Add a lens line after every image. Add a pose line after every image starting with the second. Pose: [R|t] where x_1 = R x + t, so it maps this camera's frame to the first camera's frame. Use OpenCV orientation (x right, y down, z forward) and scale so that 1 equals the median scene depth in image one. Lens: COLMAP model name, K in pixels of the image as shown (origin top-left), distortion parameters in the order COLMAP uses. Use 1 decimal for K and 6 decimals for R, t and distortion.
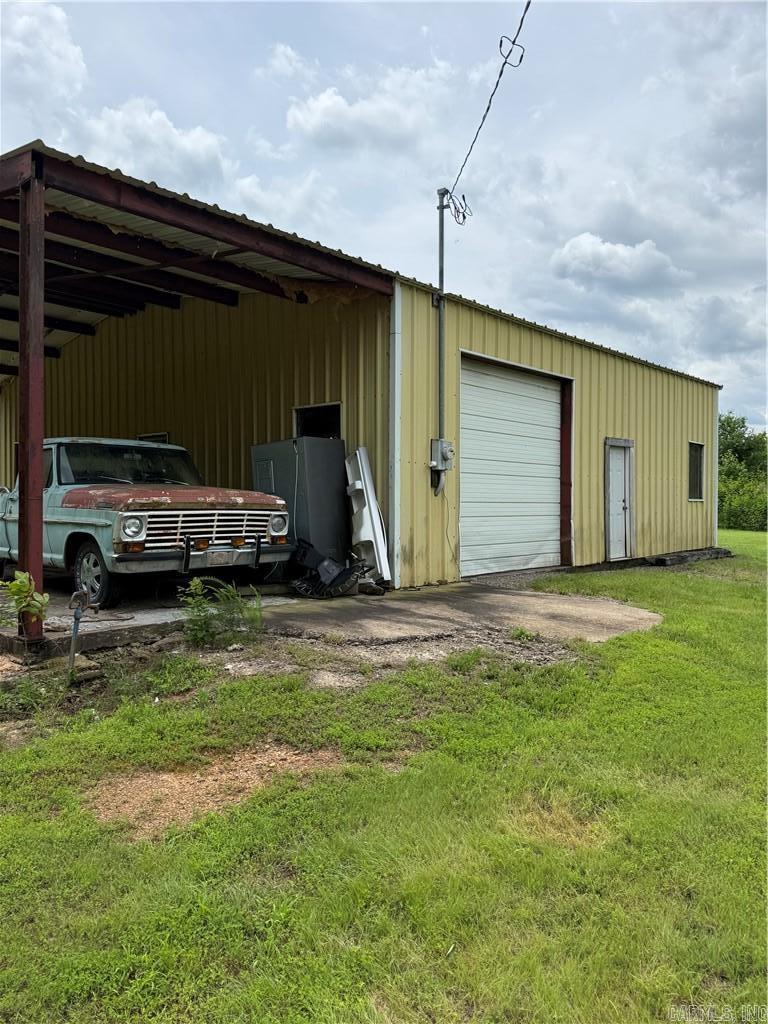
lens RADIAL K [[733.1, 0, 384.3], [0, 733.1, 510.6], [0, 0, 1]] dist [0.077372, -0.078276]
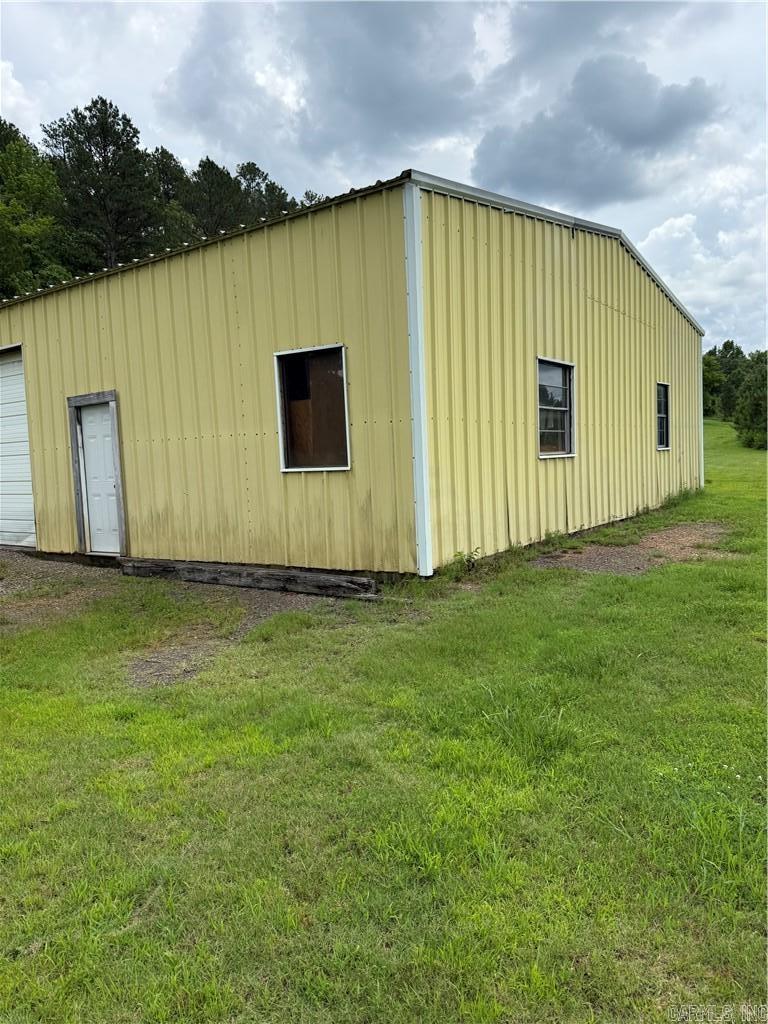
lens RADIAL K [[733.1, 0, 377.8], [0, 733.1, 504.5], [0, 0, 1]] dist [0.077372, -0.078276]
pose [[0.127166, 0.069153, -0.989468, 1.060439], [0.040142, 0.996391, 0.074796, -0.029633], [0.991069, -0.049231, 0.123931, 1.140081]]
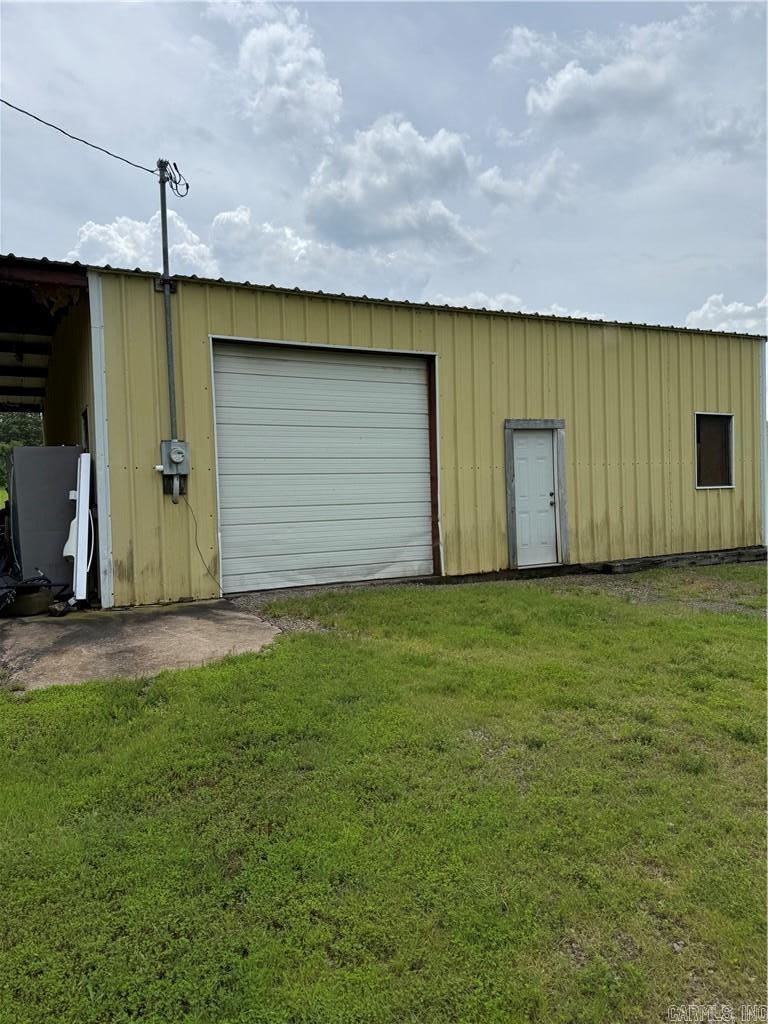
lens RADIAL K [[733.1, 0, 391.6], [0, 733.1, 503.9], [0, 0, 1]] dist [0.077372, -0.078276]
pose [[0.940358, -0.029009, -0.338948, 0.426497], [0.030286, 0.999540, -0.001522, -0.006750], [0.338836, -0.008835, 0.940804, 0.165965]]
